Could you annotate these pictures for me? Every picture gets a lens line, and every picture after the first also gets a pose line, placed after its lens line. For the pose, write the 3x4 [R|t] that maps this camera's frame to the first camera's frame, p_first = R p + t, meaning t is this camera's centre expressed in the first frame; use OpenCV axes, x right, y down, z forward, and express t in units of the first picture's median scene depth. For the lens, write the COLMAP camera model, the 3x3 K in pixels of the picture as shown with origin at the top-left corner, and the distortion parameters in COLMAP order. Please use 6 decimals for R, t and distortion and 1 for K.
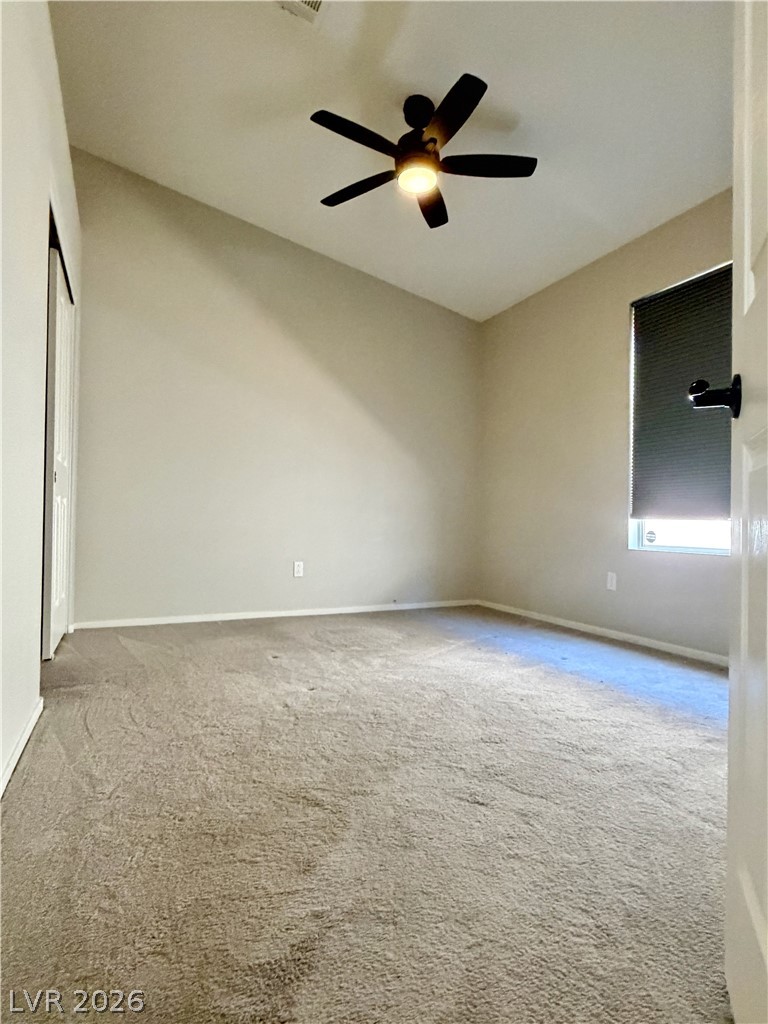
lens RADIAL K [[576.6, 0, 384.9], [0, 576.6, 511.9], [0, 0, 1]] dist [0.005218, -0.003655]
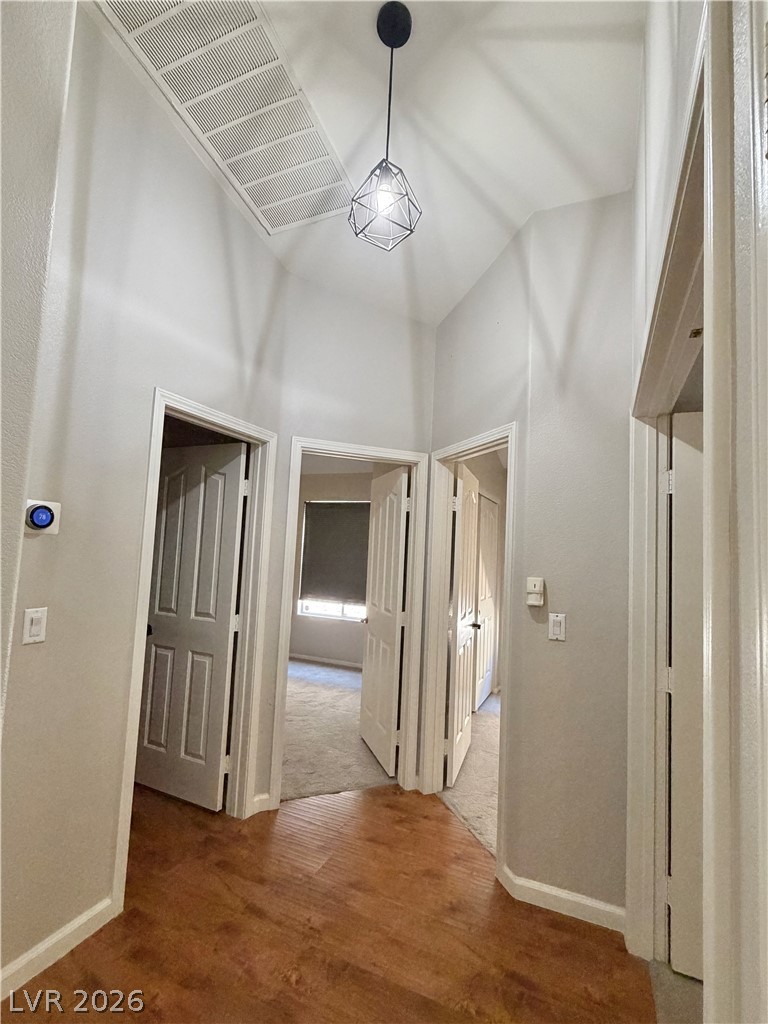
lens RADIAL K [[492.5, 0, 385.3], [0, 492.5, 512.8], [0, 0, 1]] dist [-0.002086, -0.000311]
pose [[0.758241, 0.070466, 0.648155, -0.929688], [-0.040834, 0.997323, -0.060657, -0.365850], [-0.650694, 0.019526, 0.759089, -1.049048]]
